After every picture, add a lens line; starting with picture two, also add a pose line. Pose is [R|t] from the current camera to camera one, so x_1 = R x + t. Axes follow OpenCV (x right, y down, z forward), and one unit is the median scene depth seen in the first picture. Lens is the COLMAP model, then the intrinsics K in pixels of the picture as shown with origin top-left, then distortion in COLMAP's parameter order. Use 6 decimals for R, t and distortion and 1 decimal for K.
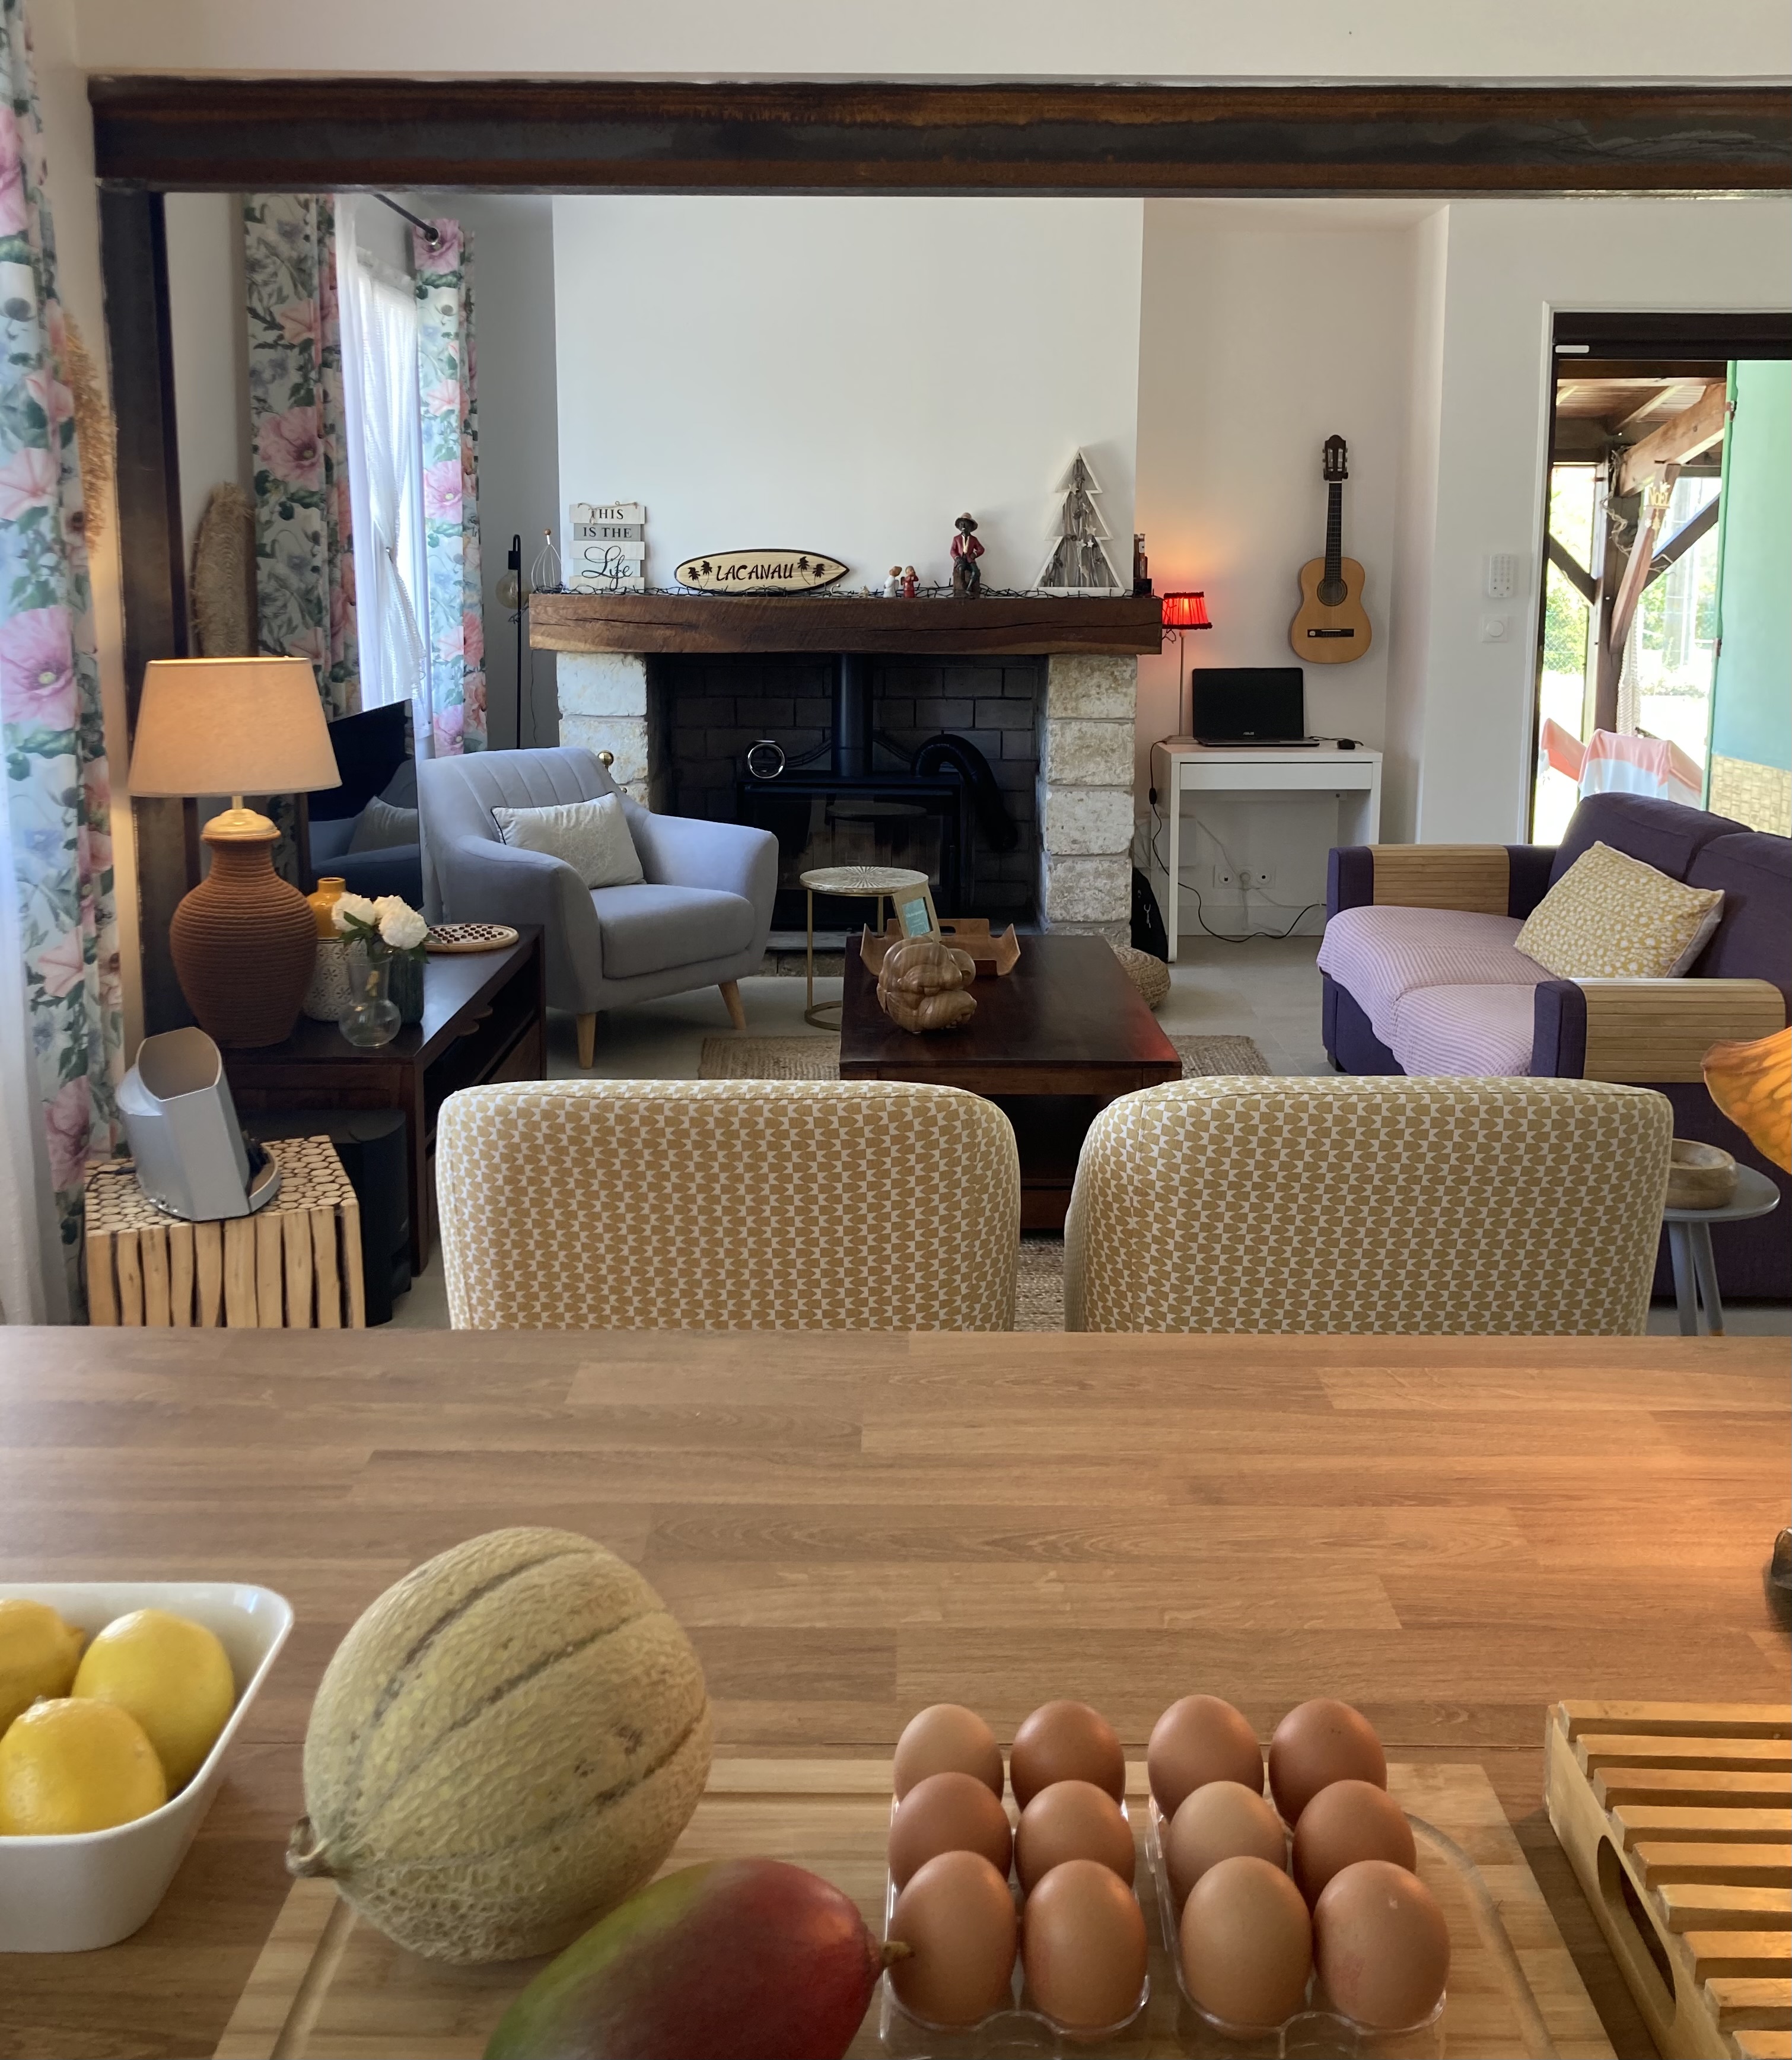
lens RADIAL K [[1939.0, 0, 896.3], [0, 1939.0, 918.1], [0, 0, 1]] dist [0.136936, -0.373695]
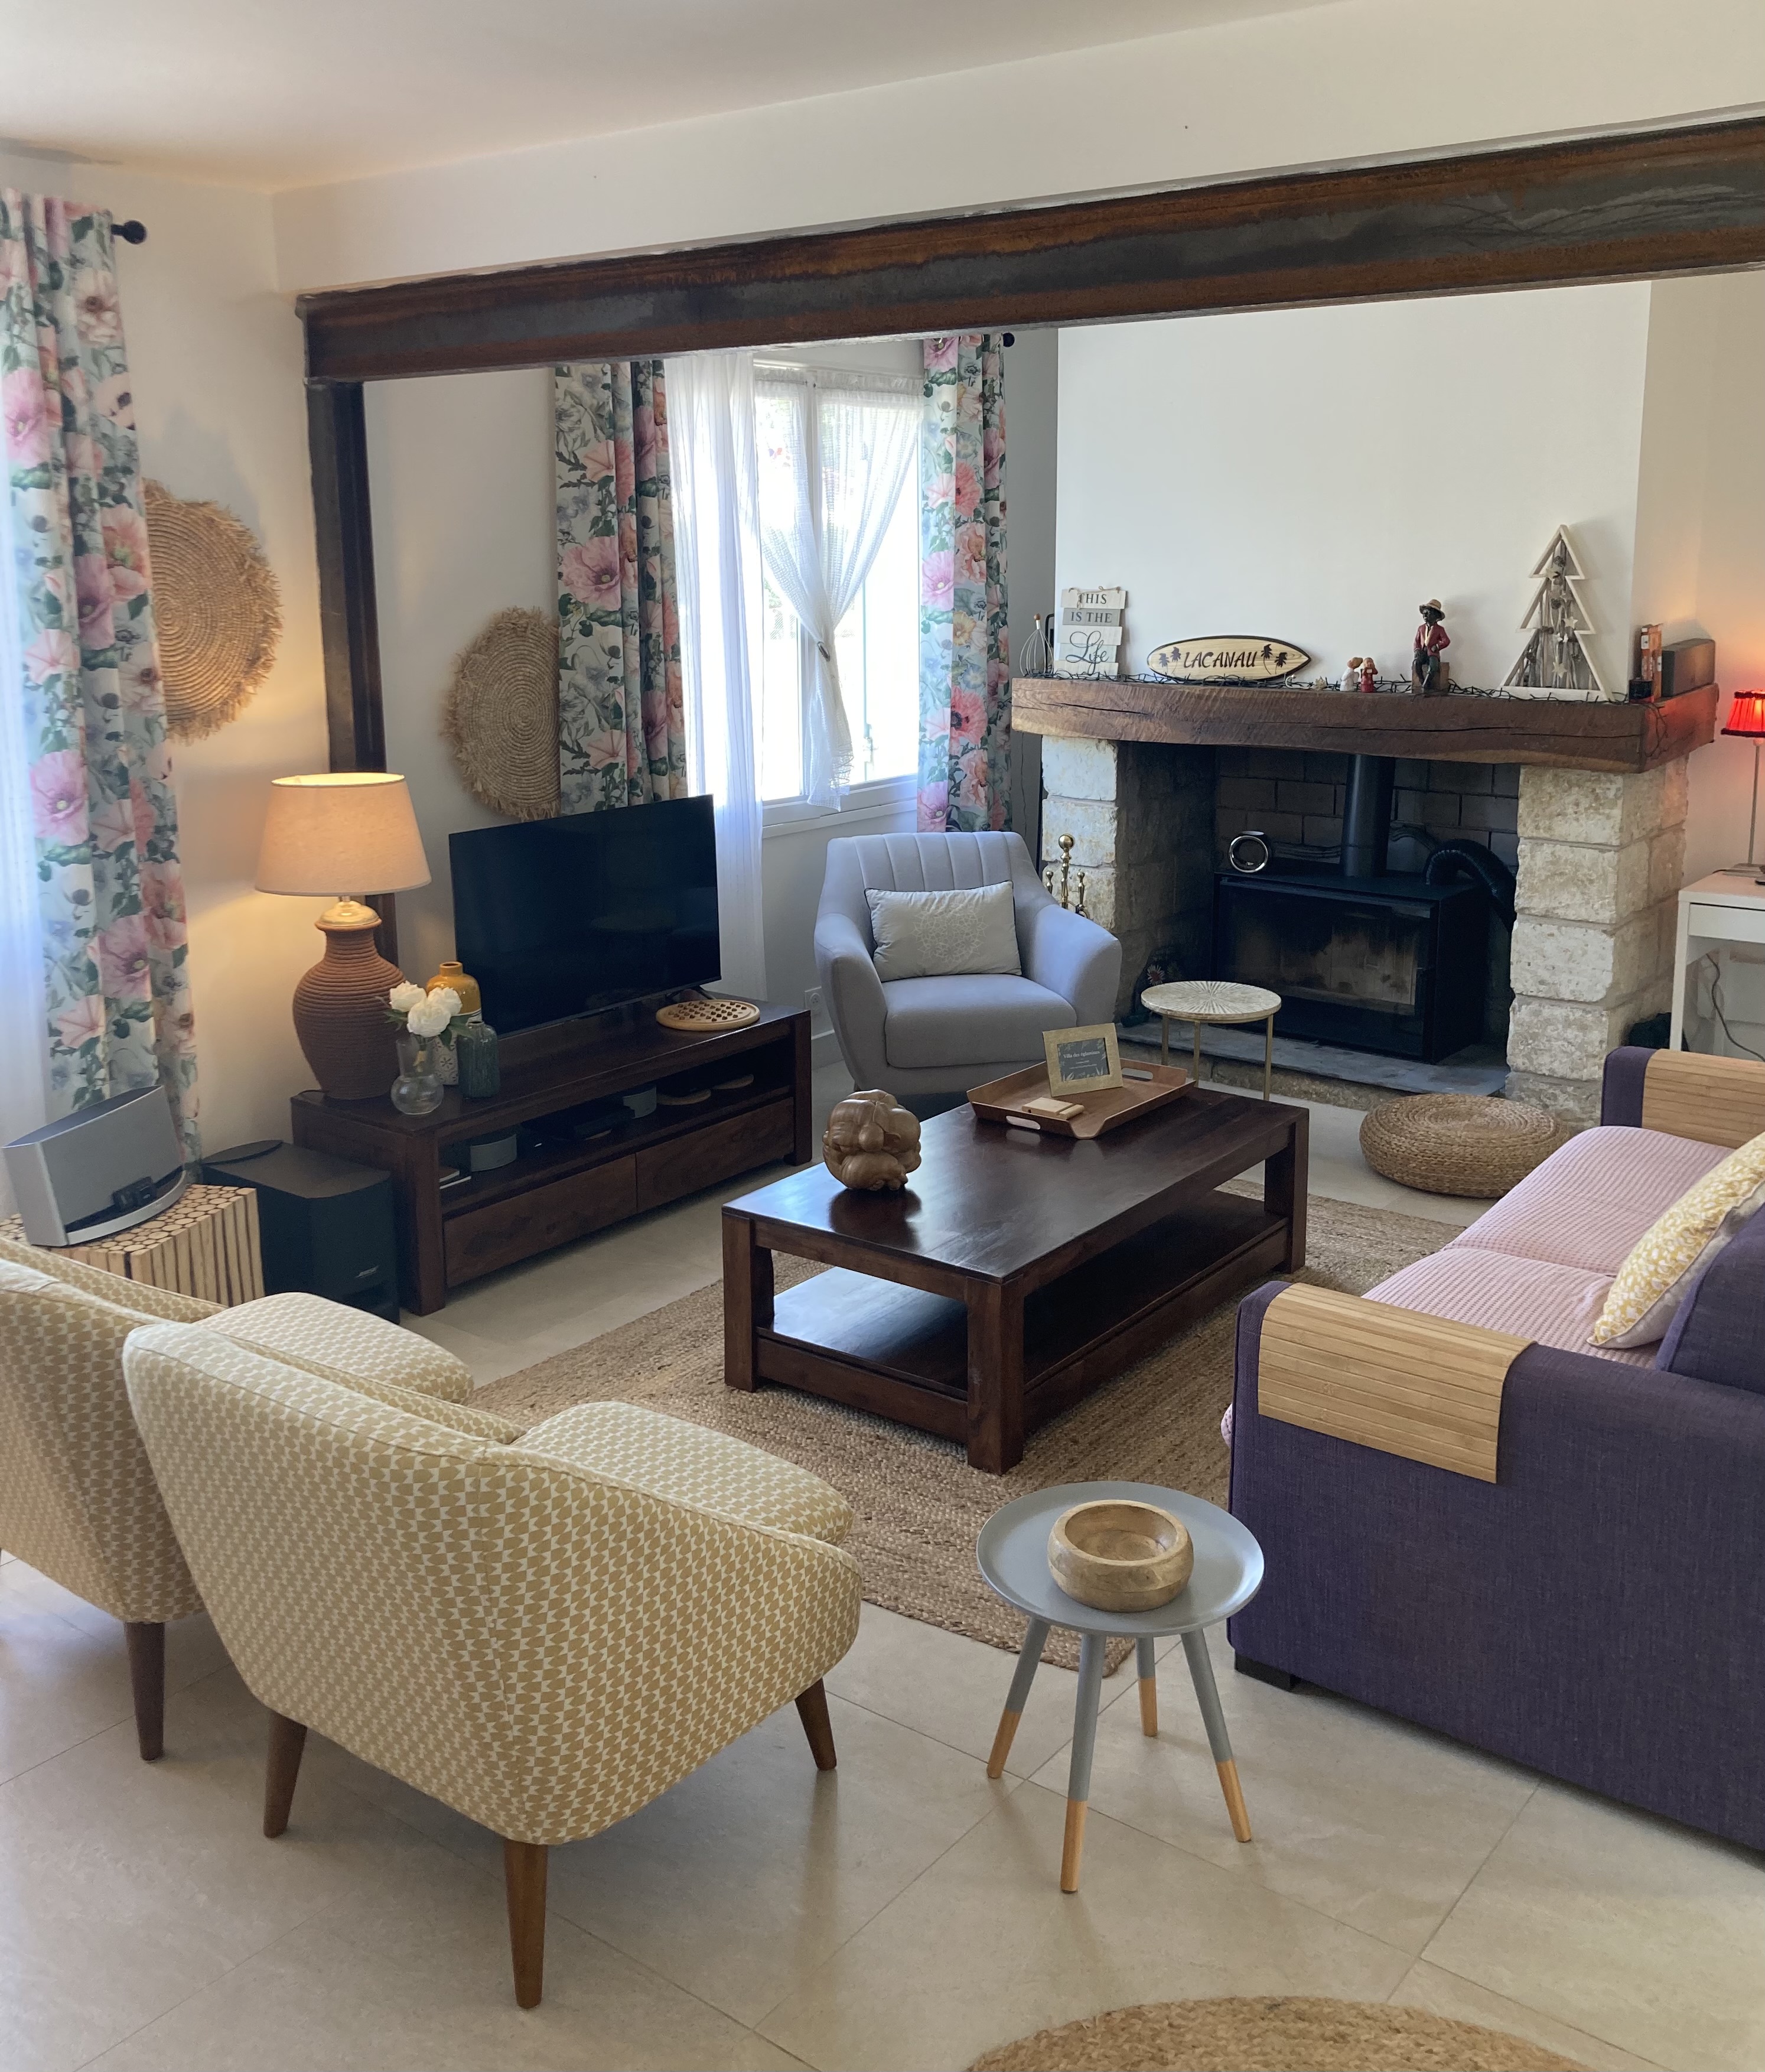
lens RADIAL K [[1924.5, 0, 886.2], [0, 1924.5, 962.5], [0, 0, 1]] dist [0.176908, -0.616939]
pose [[0.795800, 0.121075, -0.593333, 0.396114], [-0.100848, 0.992623, 0.067294, -0.082000], [0.597104, 0.006284, 0.802140, 0.150709]]
